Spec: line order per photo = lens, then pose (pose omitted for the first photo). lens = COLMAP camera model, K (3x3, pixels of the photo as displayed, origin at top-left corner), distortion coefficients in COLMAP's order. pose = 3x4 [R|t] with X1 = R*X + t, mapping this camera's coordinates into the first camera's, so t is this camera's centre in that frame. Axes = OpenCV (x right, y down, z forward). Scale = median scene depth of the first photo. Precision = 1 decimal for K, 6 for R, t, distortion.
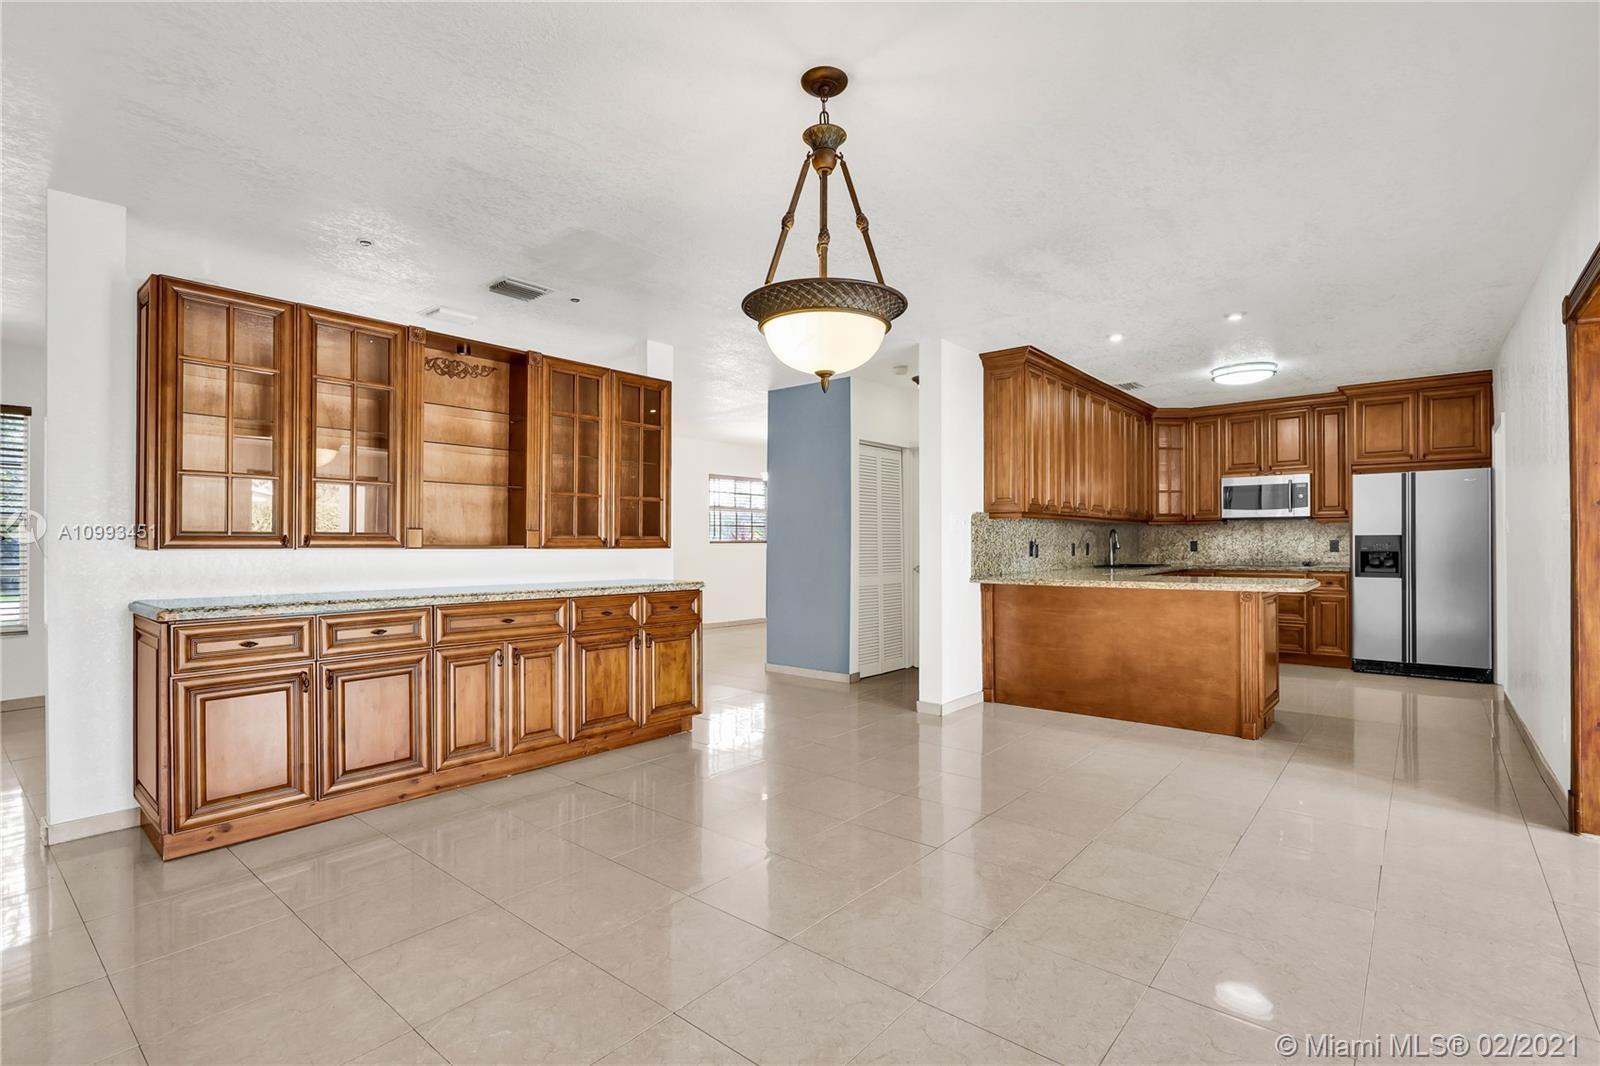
lens RADIAL K [[749.8, 0, 794.4], [0, 749.8, 541.5], [0, 0, 1]] dist [-0.008000, -0.000772]
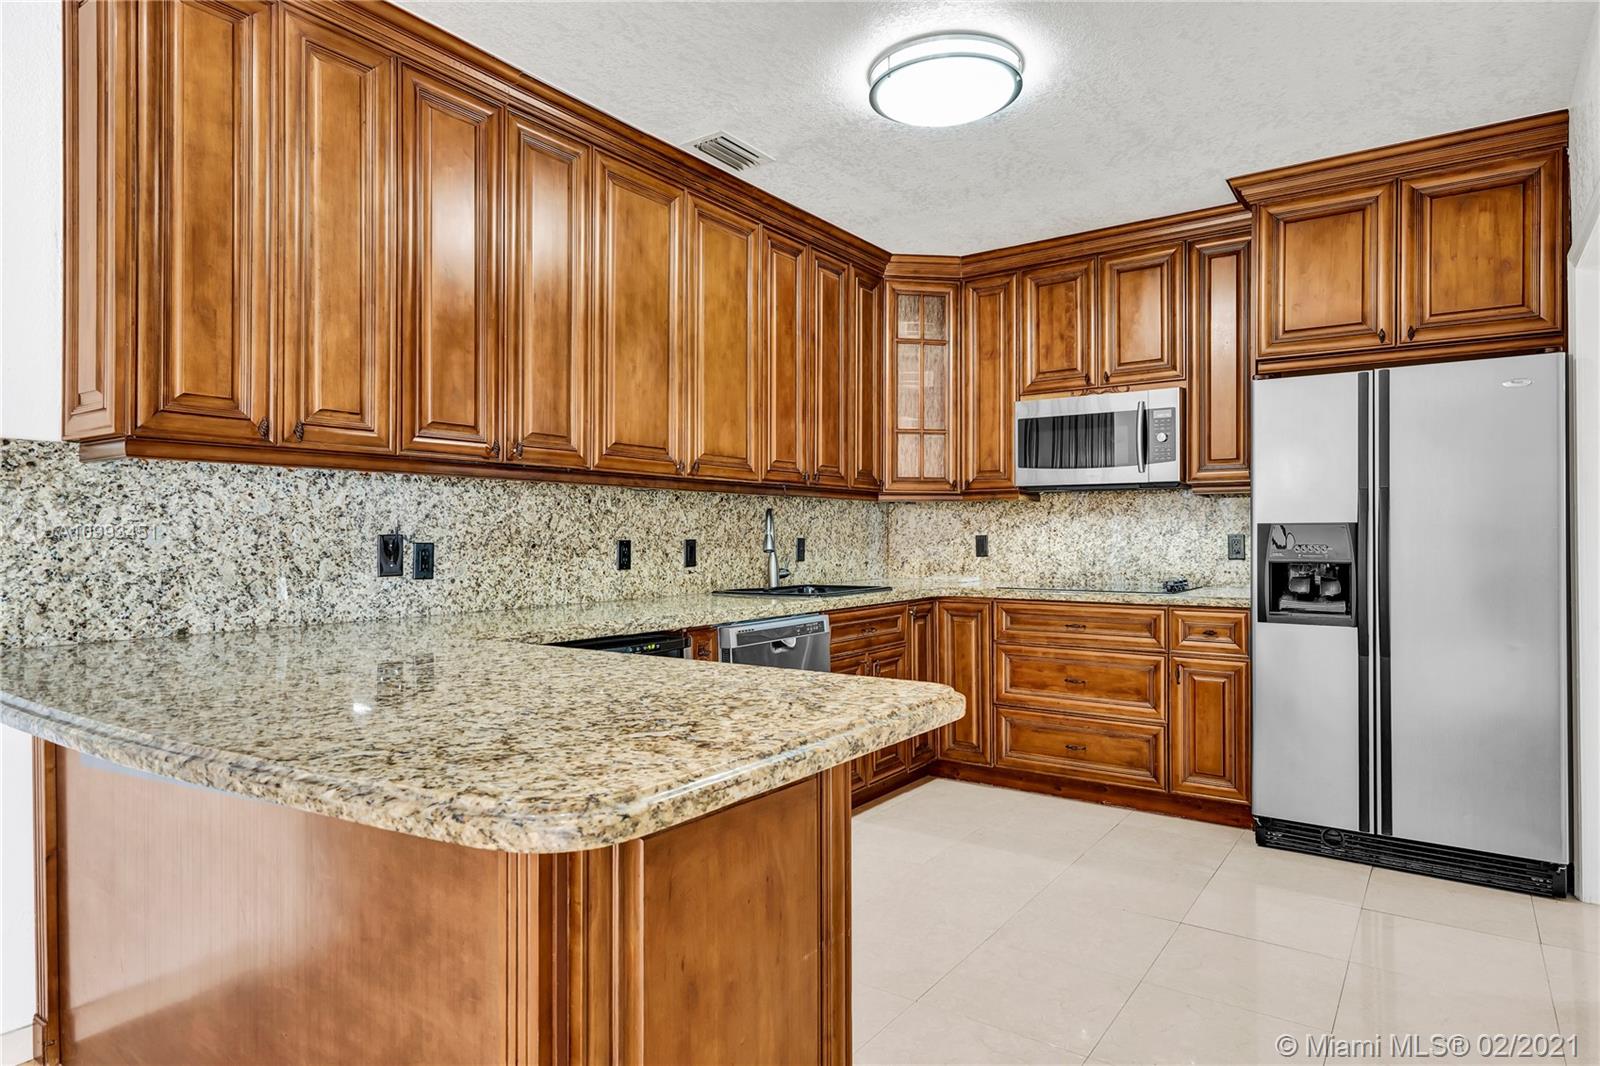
lens RADIAL K [[919.6, 0, 811.0], [0, 919.6, 529.7], [0, 0, 1]] dist [-0.000158, 0.003707]
pose [[0.995695, 0.003596, 0.092624, 0.468102], [-0.003122, 0.999981, -0.005269, -0.001083], [-0.092641, 0.004957, 0.995687, 0.523852]]
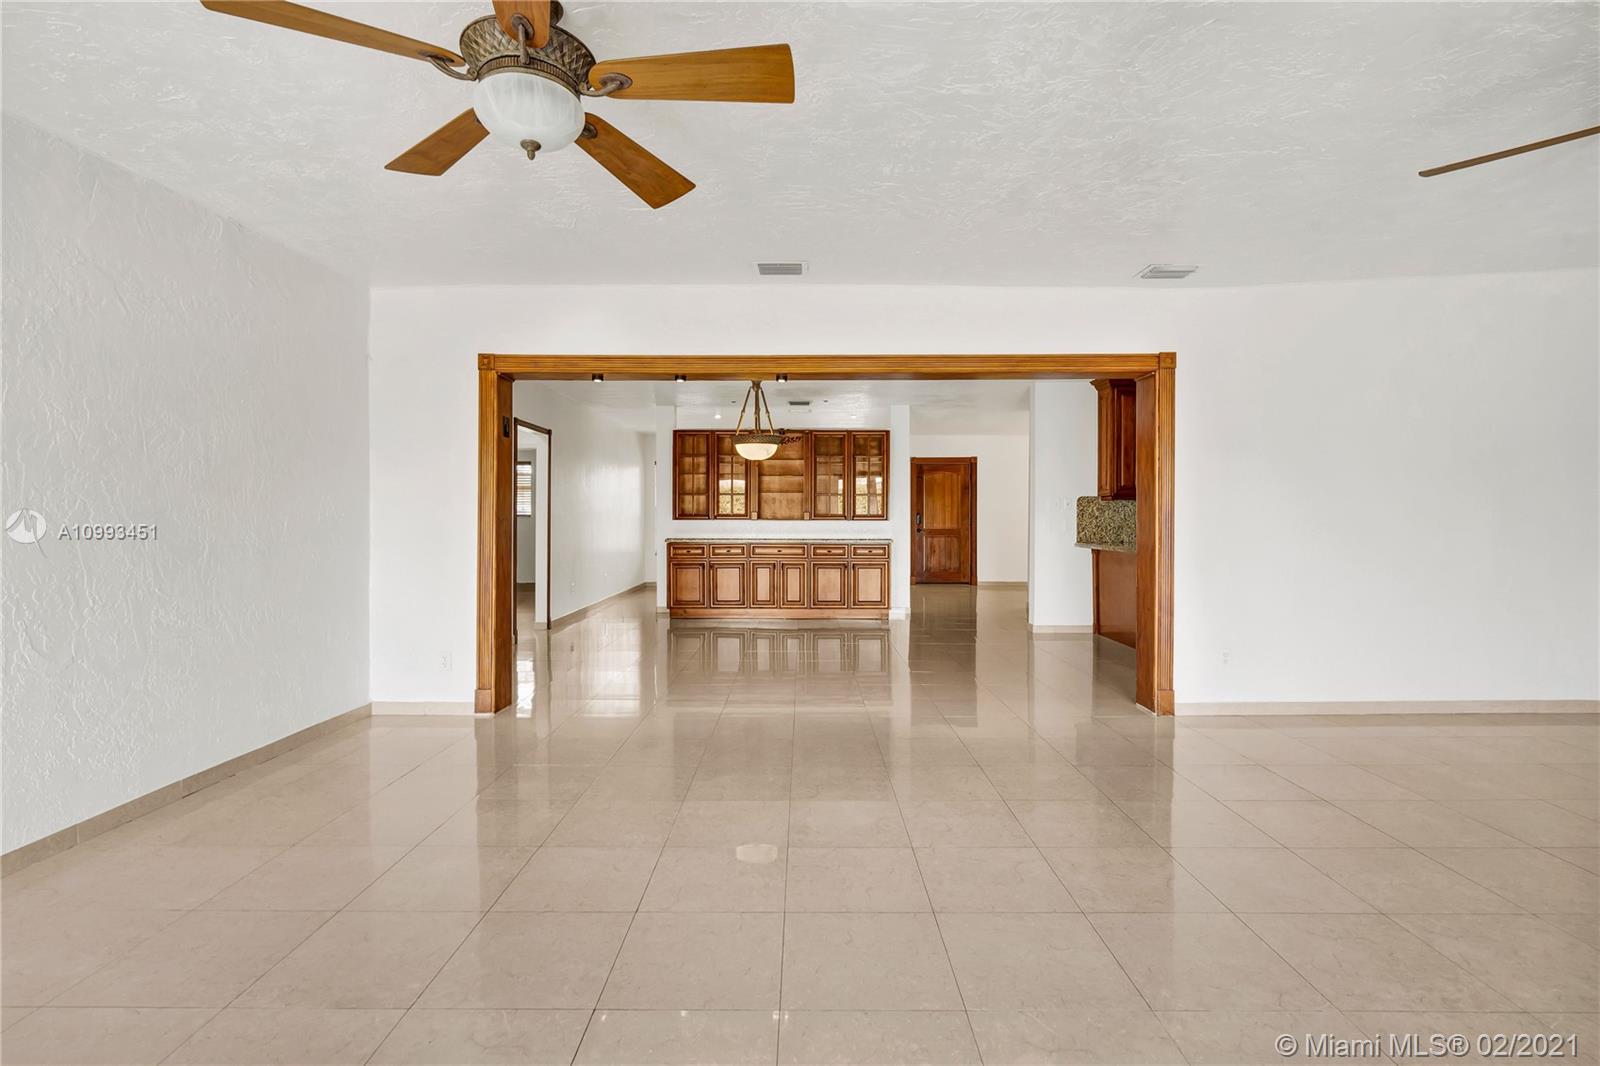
lens RADIAL K [[749.8, 0, 799.8], [0, 749.8, 524.7], [0, 0, 1]] dist [-0.008000, -0.000772]
pose [[0.637955, 0.008148, -0.770031, 0.851423], [-0.001702, 0.999956, 0.009171, 0.001125], [0.770072, -0.004540, 0.637941, -0.259292]]
